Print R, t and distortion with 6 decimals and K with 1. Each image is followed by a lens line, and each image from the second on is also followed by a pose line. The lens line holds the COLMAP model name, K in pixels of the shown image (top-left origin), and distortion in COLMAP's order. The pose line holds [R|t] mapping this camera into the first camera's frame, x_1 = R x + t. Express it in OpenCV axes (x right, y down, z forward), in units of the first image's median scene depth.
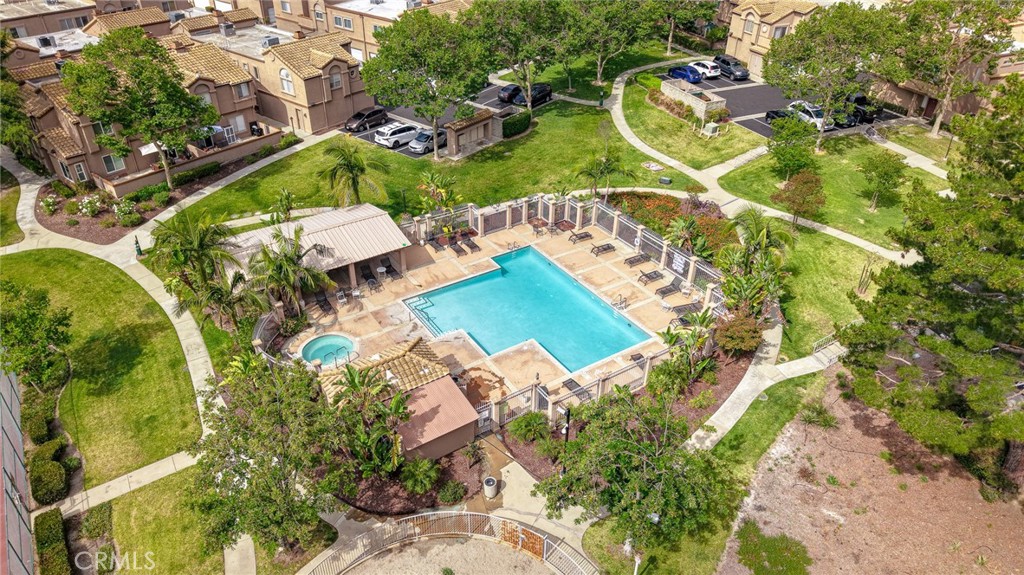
lens RADIAL K [[680.8, 0, 512.0], [0, 680.8, 287.5], [0, 0, 1]] dist [0.037918, -0.049171]
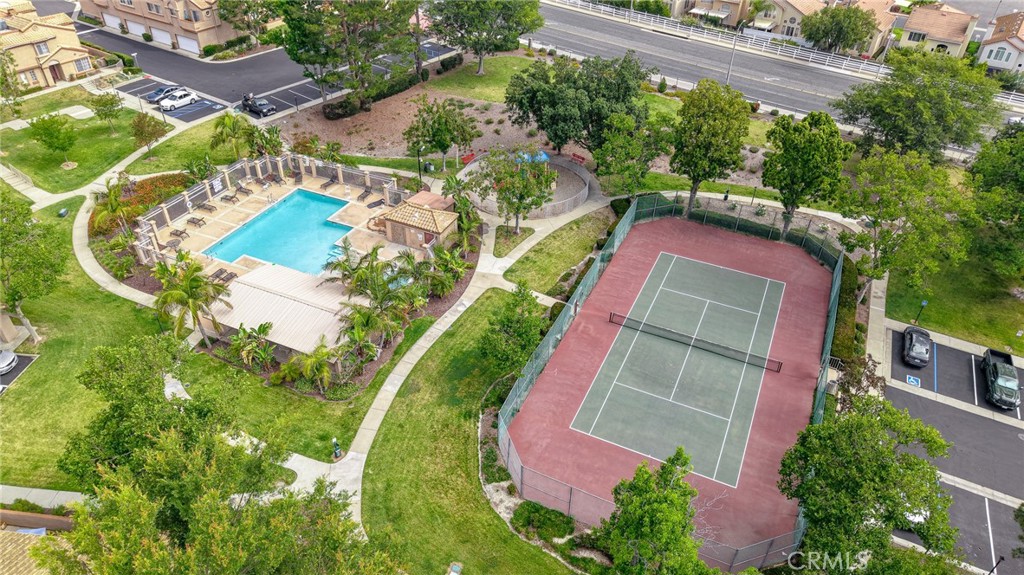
lens RADIAL K [[680.8, 0, 512.0], [0, 680.8, 287.5], [0, 0, 1]] dist [0.037918, -0.049171]
pose [[-0.530096, -0.524263, 0.666443, -1.444723], [0.450857, 0.491382, 0.745166, -0.902005], [-0.718141, 0.695480, -0.024112, 0.916477]]
